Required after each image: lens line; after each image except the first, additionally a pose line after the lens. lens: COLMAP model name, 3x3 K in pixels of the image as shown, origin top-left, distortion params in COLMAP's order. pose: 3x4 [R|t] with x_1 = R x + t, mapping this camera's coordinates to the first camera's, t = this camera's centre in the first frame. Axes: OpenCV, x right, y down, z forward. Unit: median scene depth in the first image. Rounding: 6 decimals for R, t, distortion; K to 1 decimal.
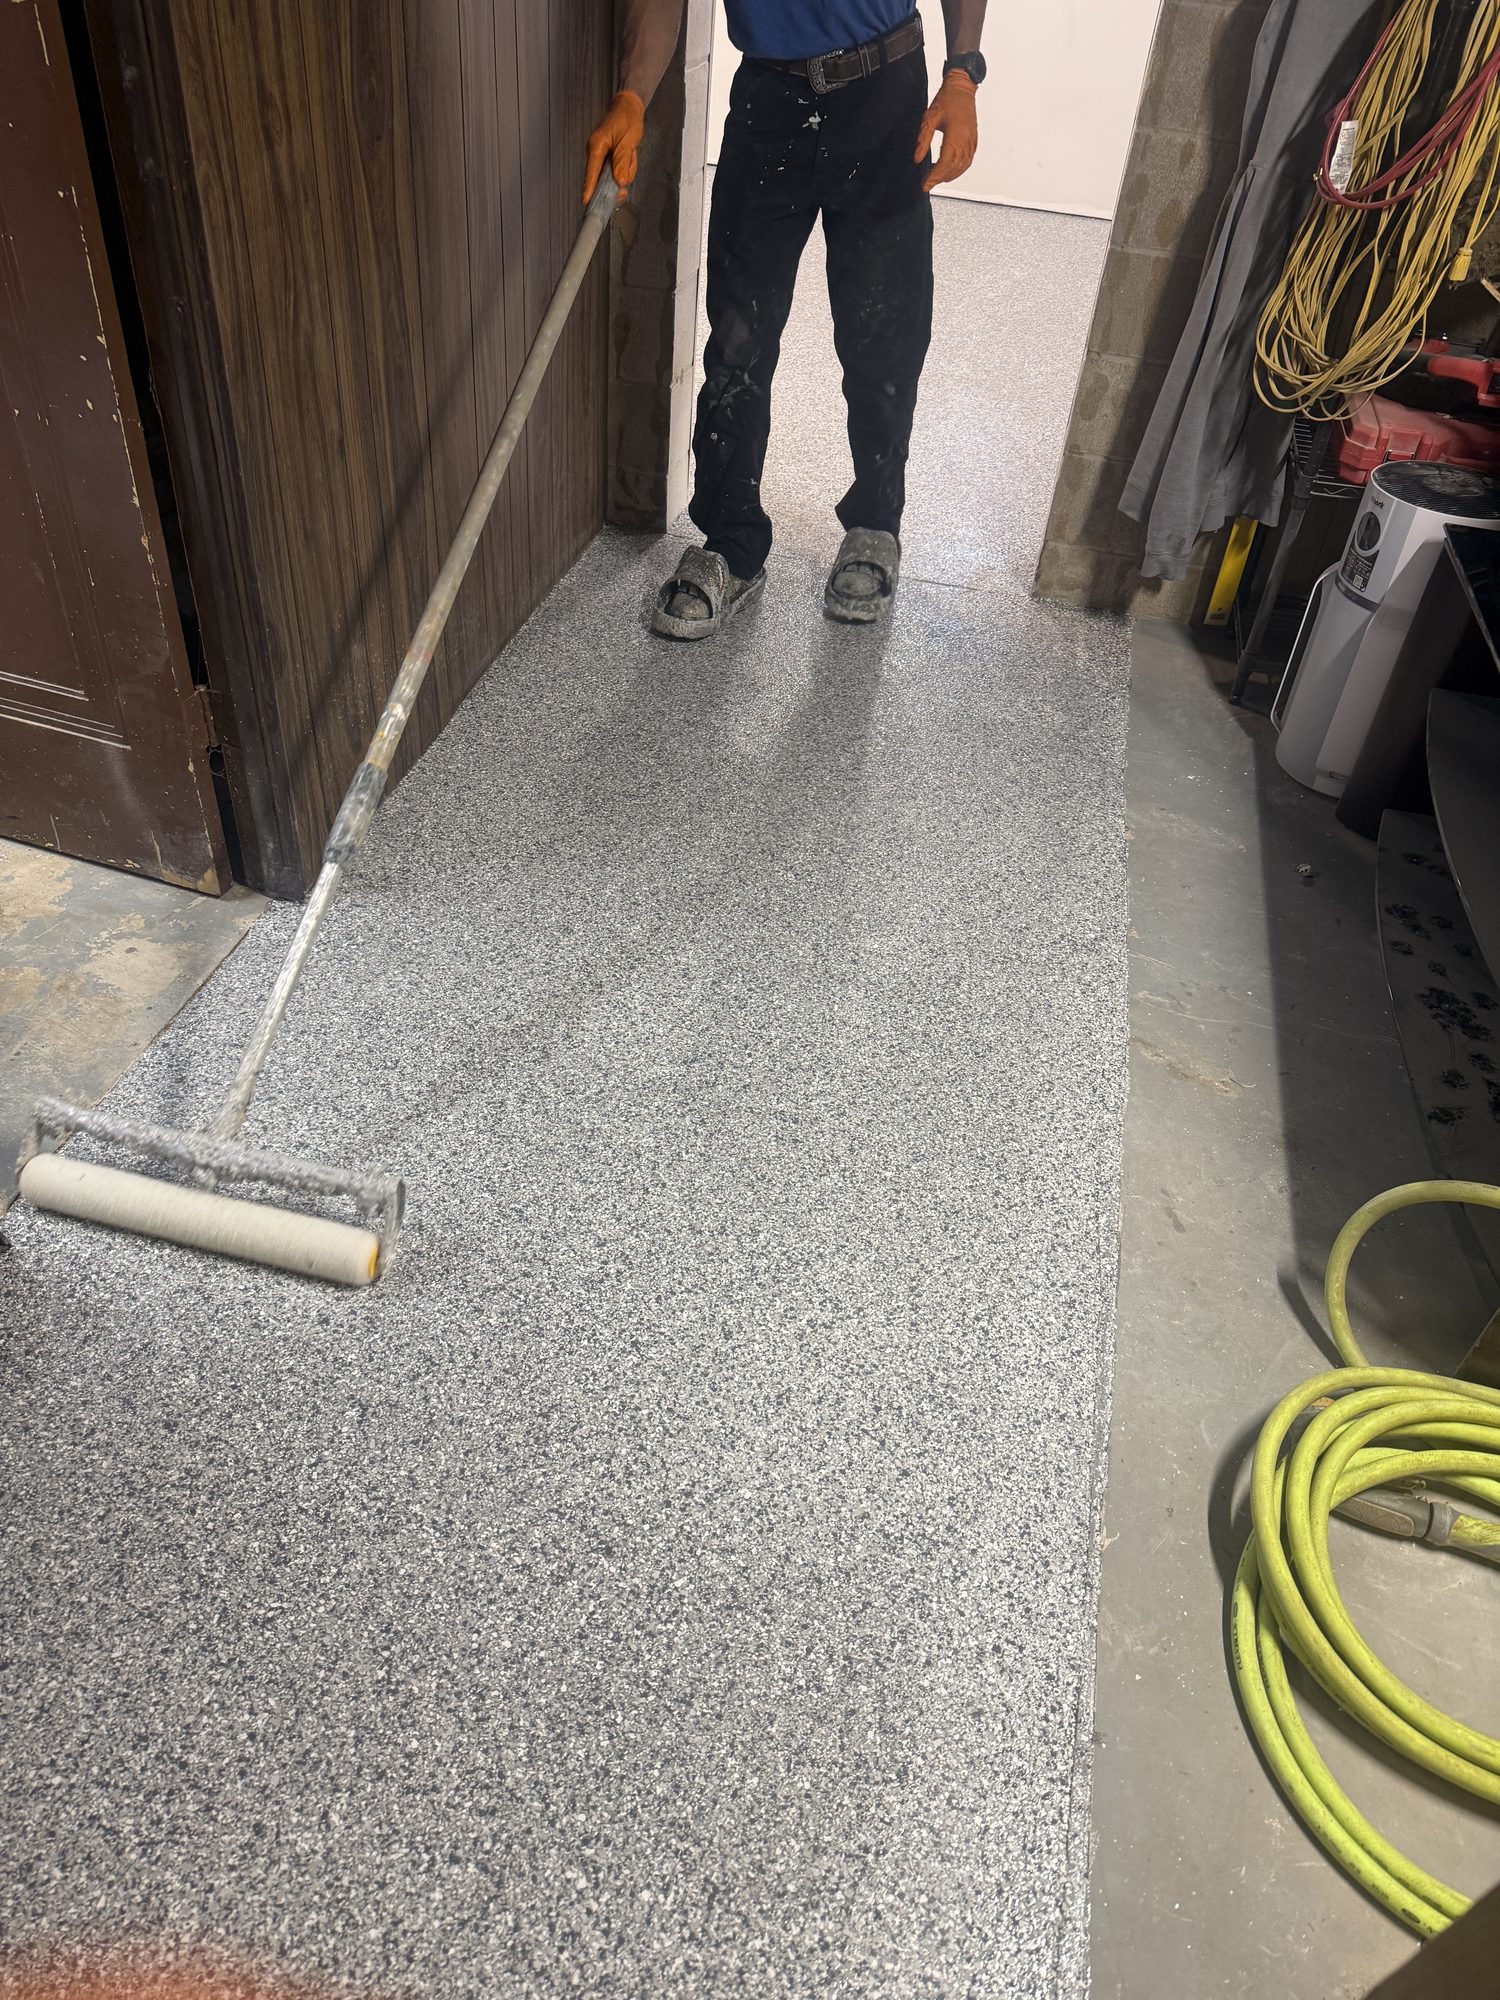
lens RADIAL K [[1328.8, 0, 750.0], [0, 1328.8, 1000.0], [0, 0, 1]] dist [0.035022, -0.047882]
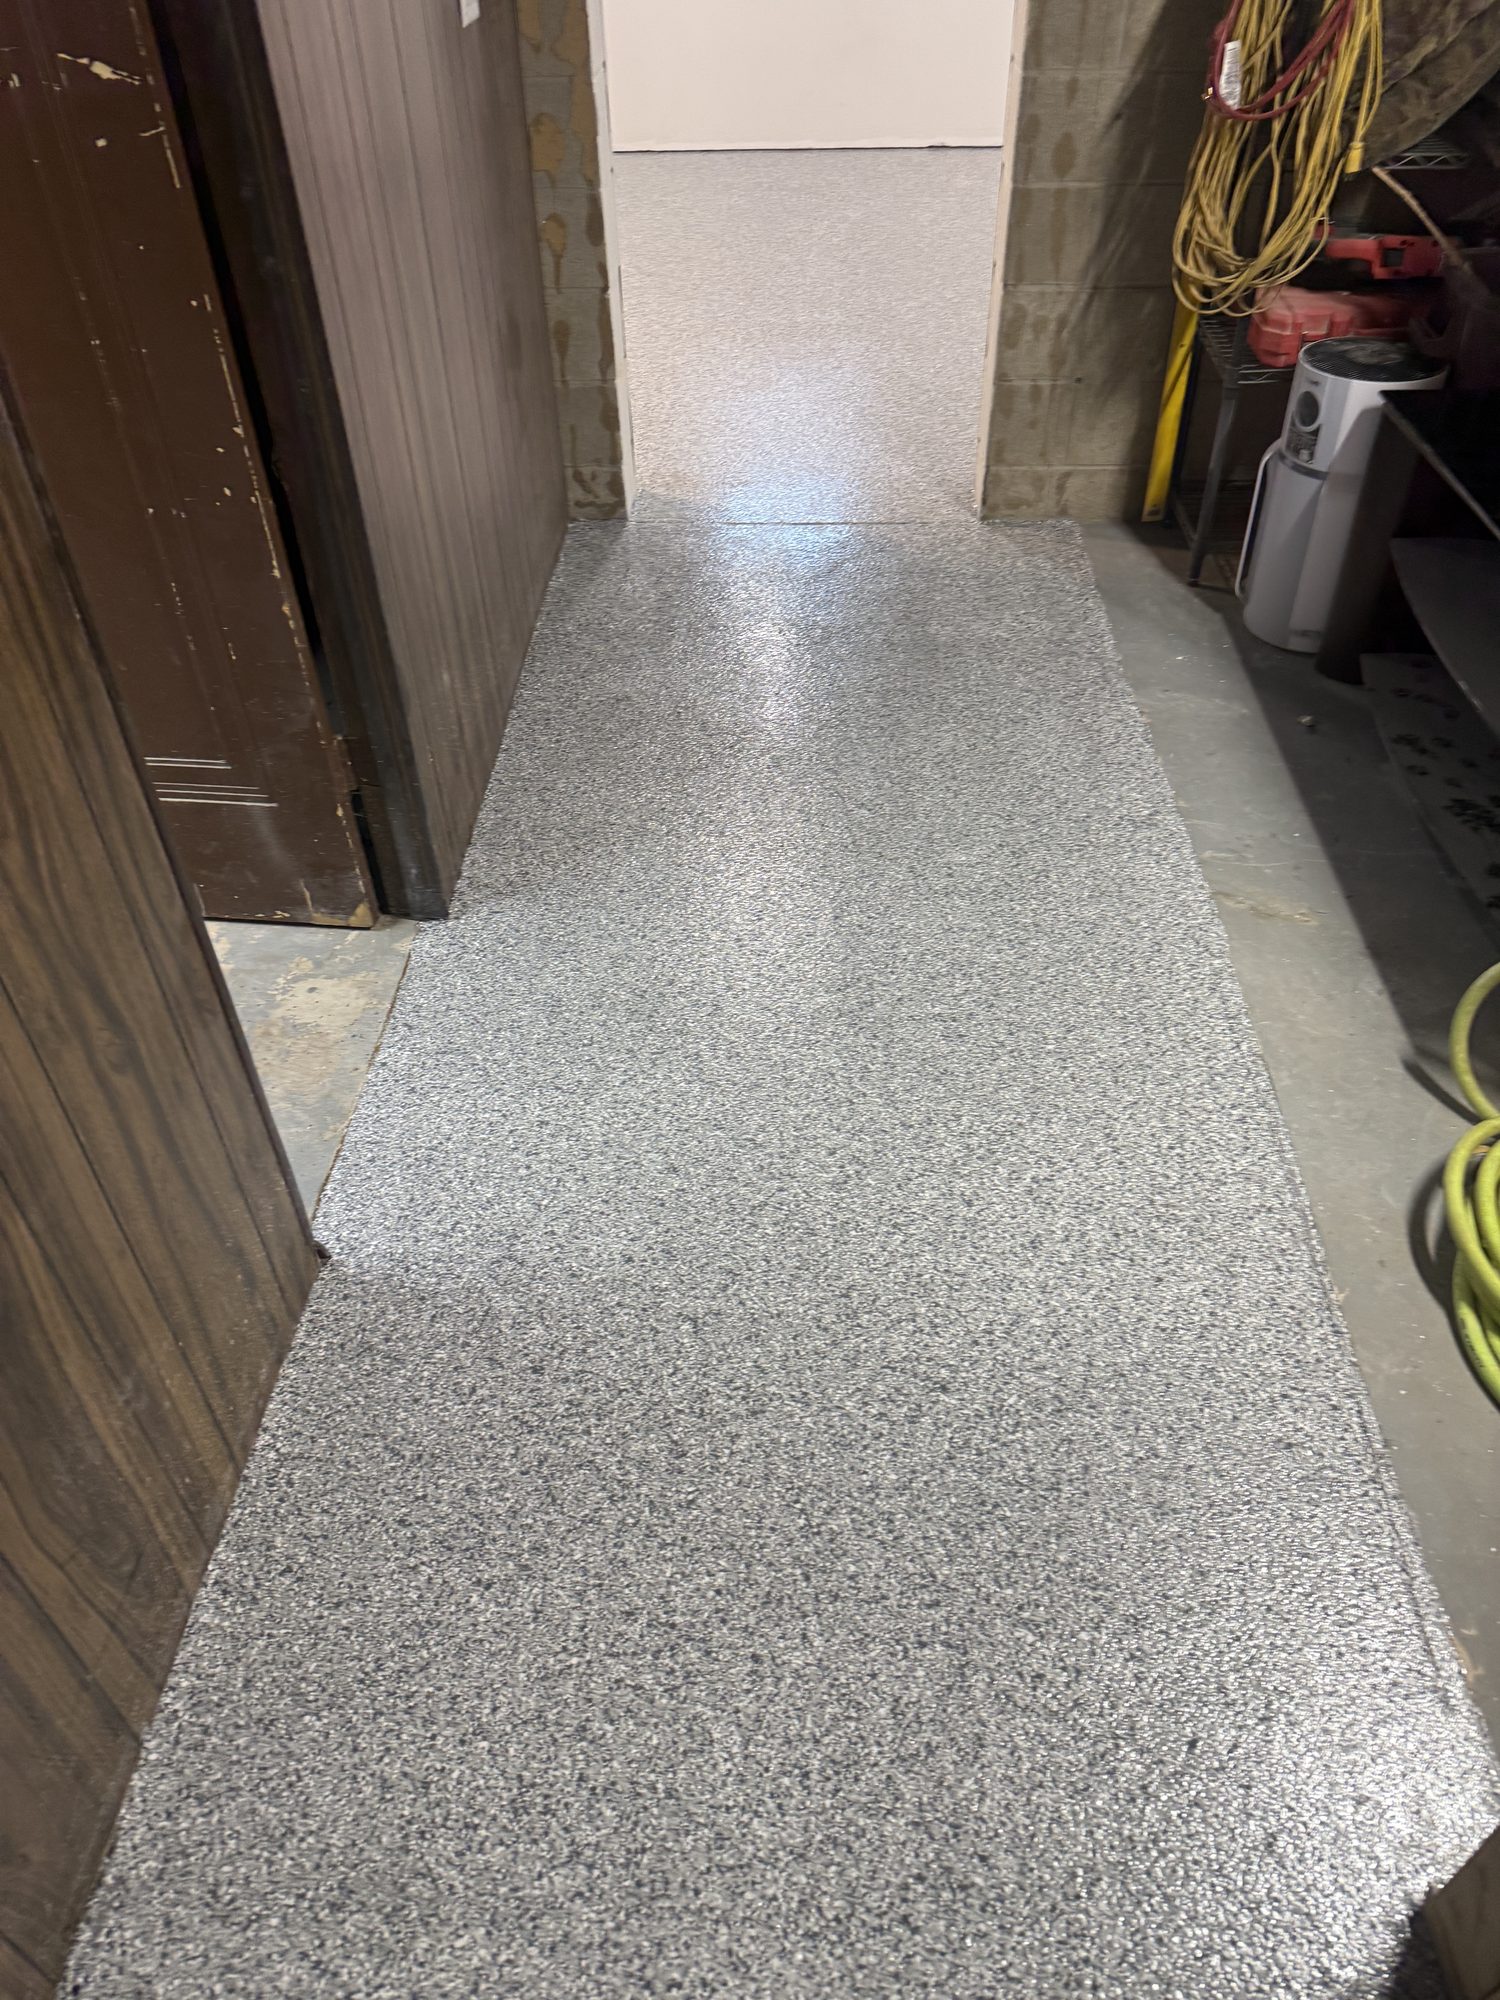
lens RADIAL K [[1328.8, 0, 750.0], [0, 1328.8, 1000.0], [0, 0, 1]] dist [0.035022, -0.047882]
pose [[0.978129, -0.197272, 0.065940, -0.195007], [0.195580, 0.980189, 0.031268, 0.006166], [-0.070802, -0.017688, 0.997334, -0.099456]]
